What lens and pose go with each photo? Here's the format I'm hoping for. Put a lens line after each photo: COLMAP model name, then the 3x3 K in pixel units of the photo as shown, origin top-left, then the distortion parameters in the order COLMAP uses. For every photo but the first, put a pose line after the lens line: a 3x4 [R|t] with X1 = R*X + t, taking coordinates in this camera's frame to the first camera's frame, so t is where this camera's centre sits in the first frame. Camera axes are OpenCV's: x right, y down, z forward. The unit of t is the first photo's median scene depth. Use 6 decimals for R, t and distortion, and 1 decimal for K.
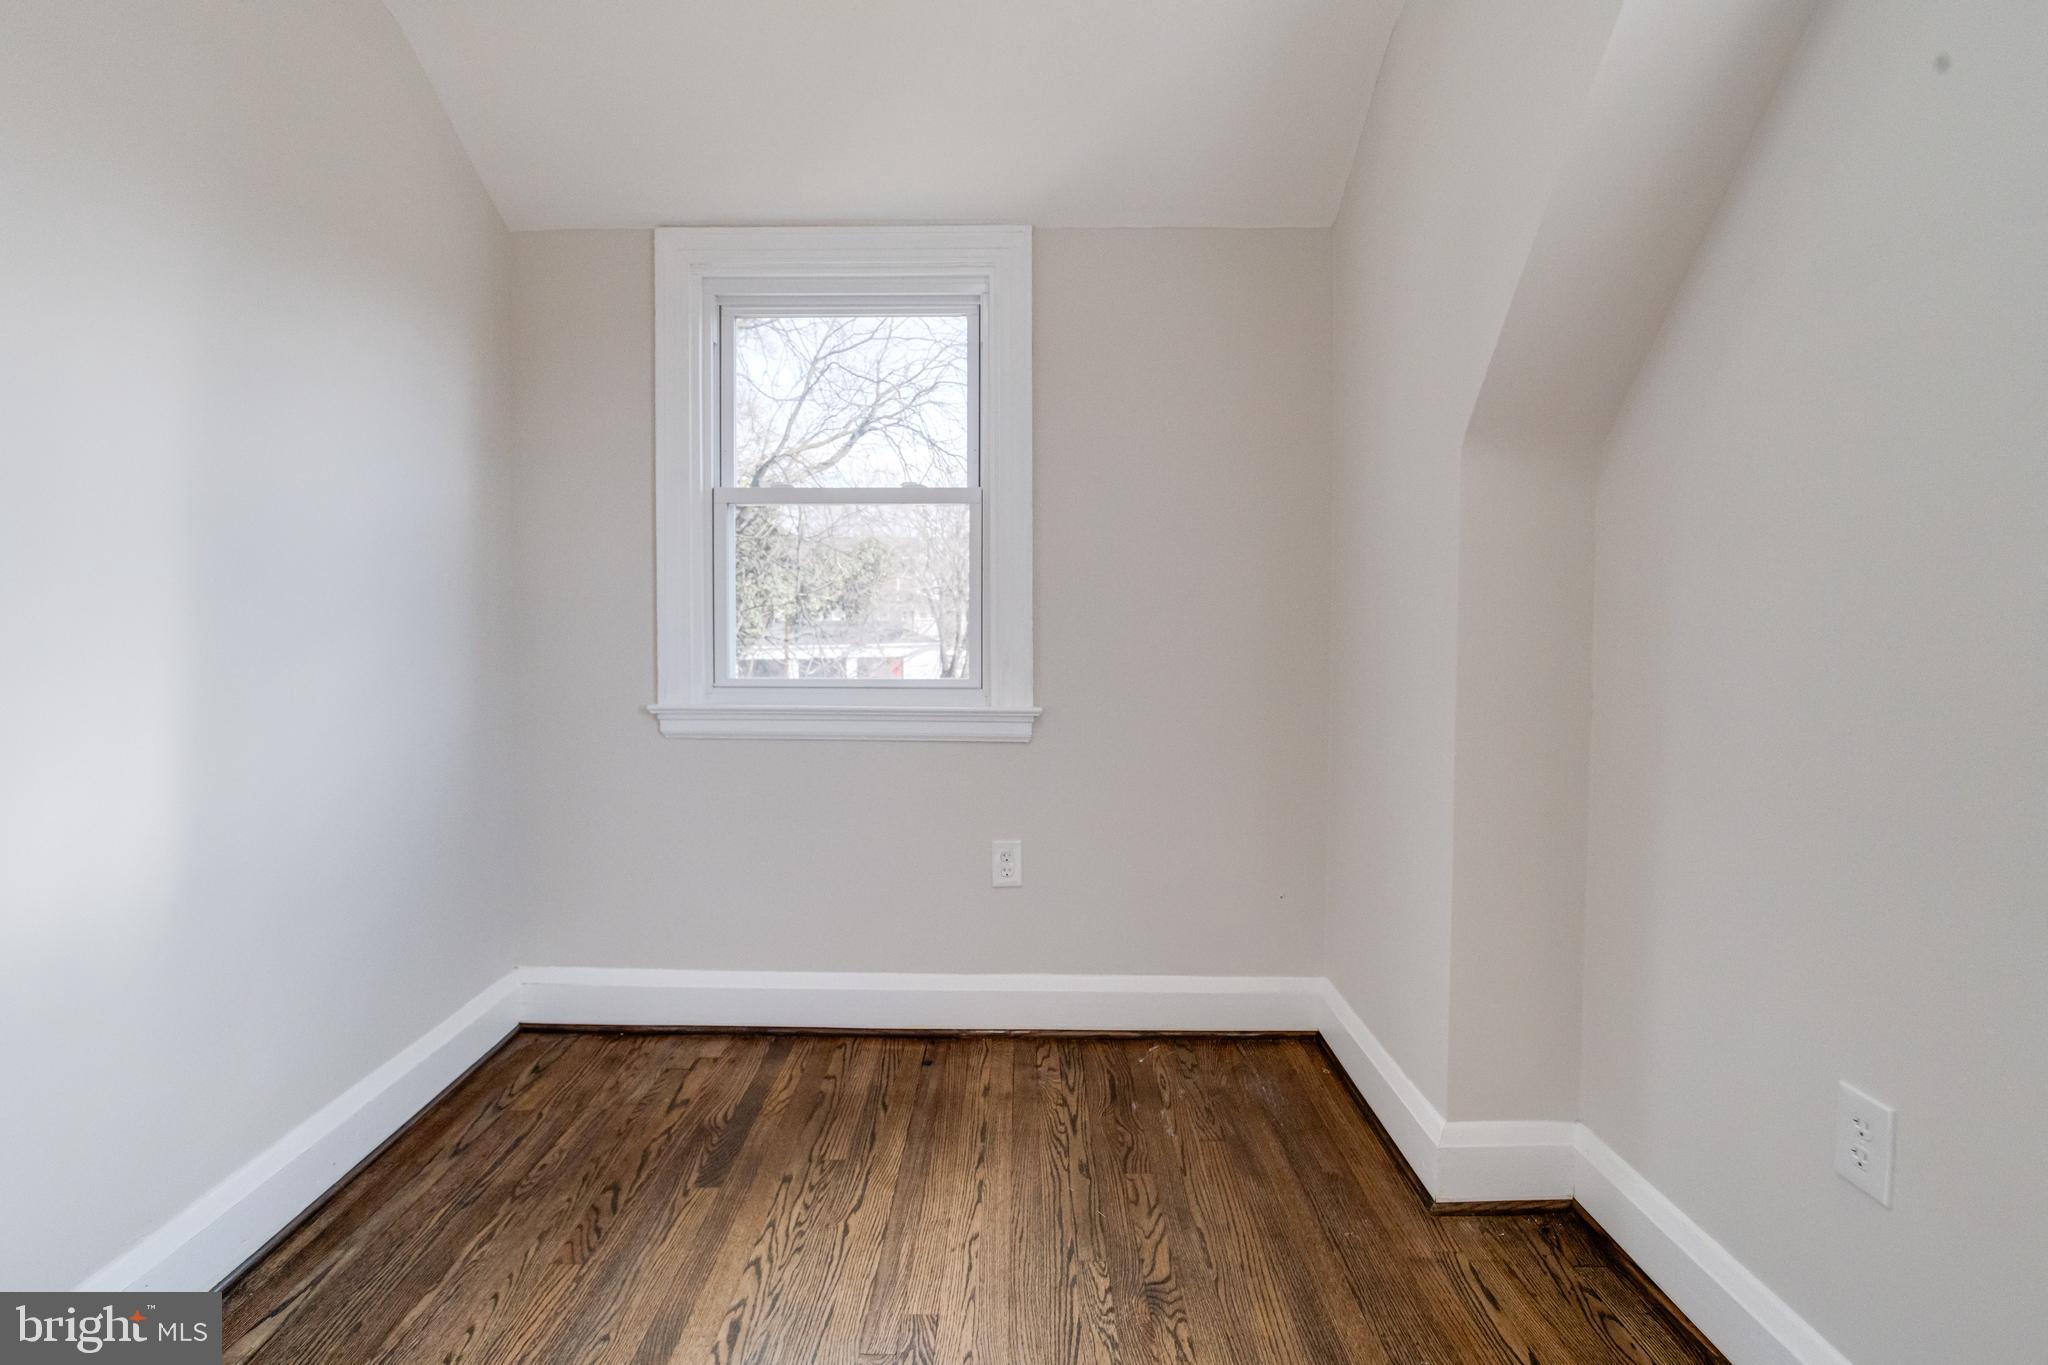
lens RADIAL K [[1004.4, 0, 1001.1], [0, 1004.4, 649.8], [0, 0, 1]] dist [-0.028414, 0.021261]
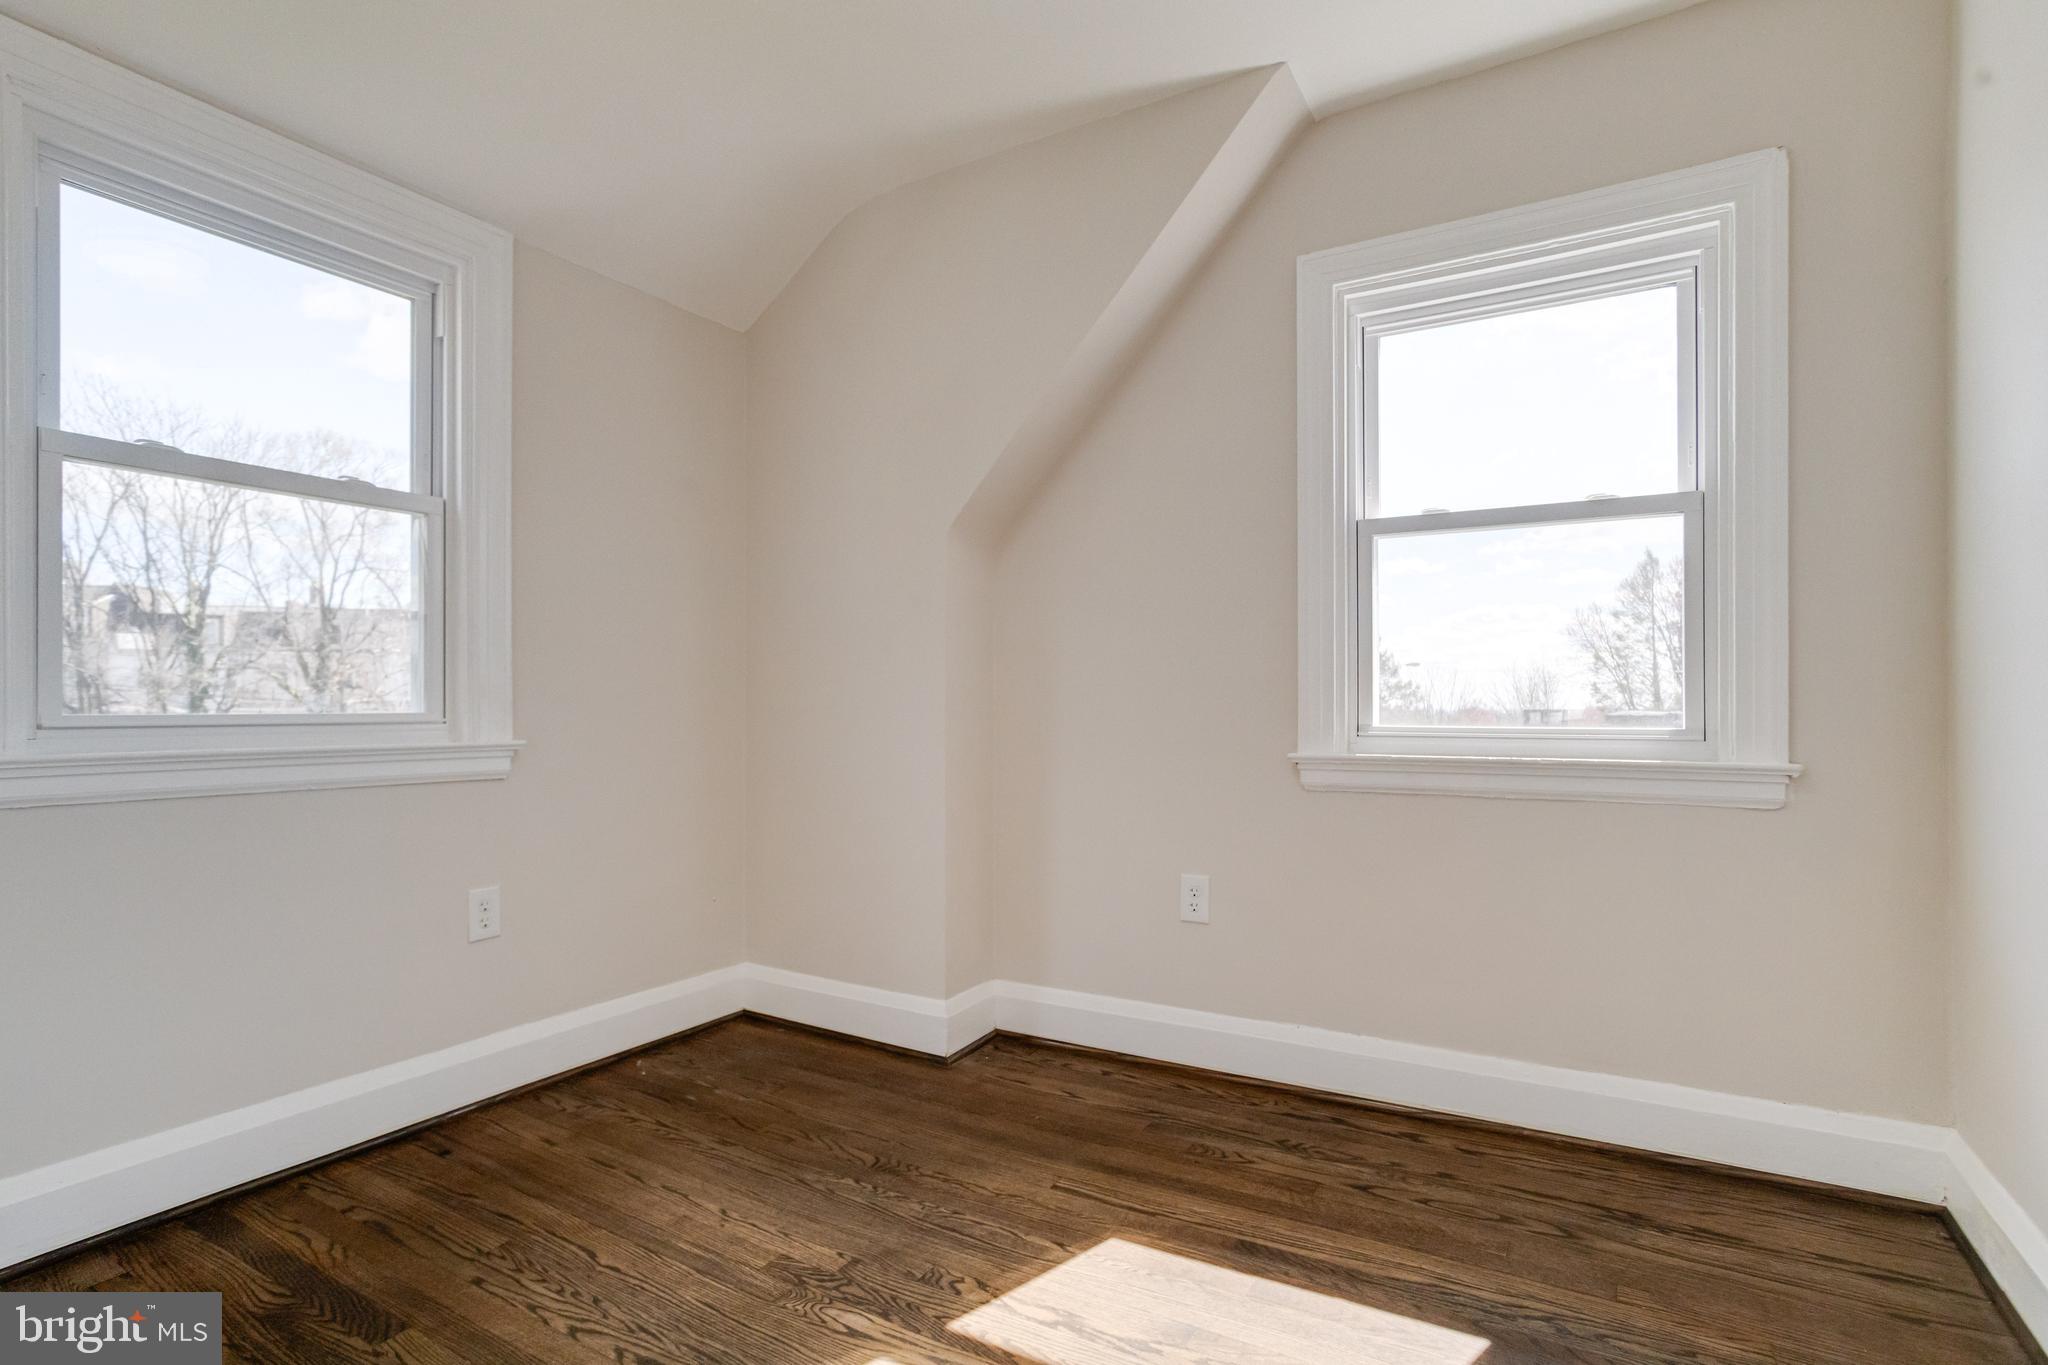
lens RADIAL K [[1012.6, 0, 1007.0], [0, 1012.6, 688.8], [0, 0, 1]] dist [-0.044054, 0.032425]
pose [[0.501072, 0.011574, 0.865328, -0.629801], [0.031773, 0.998990, -0.031760, 0.061514], [-0.864822, 0.043408, 0.500199, 0.145469]]
